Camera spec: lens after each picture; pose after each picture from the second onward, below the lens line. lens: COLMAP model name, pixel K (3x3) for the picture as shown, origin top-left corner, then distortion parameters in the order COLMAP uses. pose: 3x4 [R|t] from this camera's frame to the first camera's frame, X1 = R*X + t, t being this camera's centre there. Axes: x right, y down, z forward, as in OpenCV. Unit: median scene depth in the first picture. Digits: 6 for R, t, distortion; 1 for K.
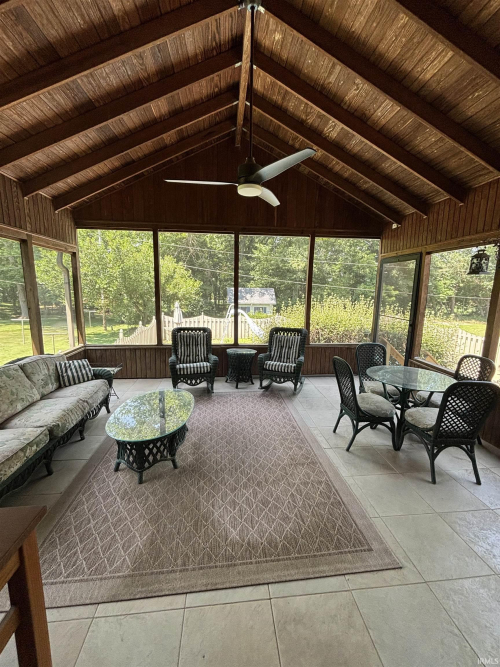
lens RADIAL K [[269.2, 0, 249.4], [0, 269.2, 332.1], [0, 0, 1]] dist [0.000277, -0.000611]
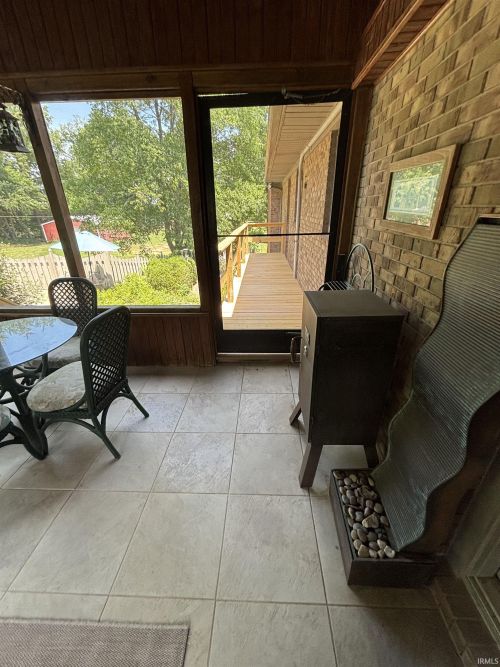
lens RADIAL K [[269.2, 0, 249.9], [0, 269.2, 334.2], [0, 0, 1]] dist [0.000277, -0.000611]
pose [[0.143831, -0.431784, 0.890436, 0.207672], [0.170768, 0.897123, 0.407442, 0.011632], [-0.974757, 0.093455, 0.202769, 0.432077]]
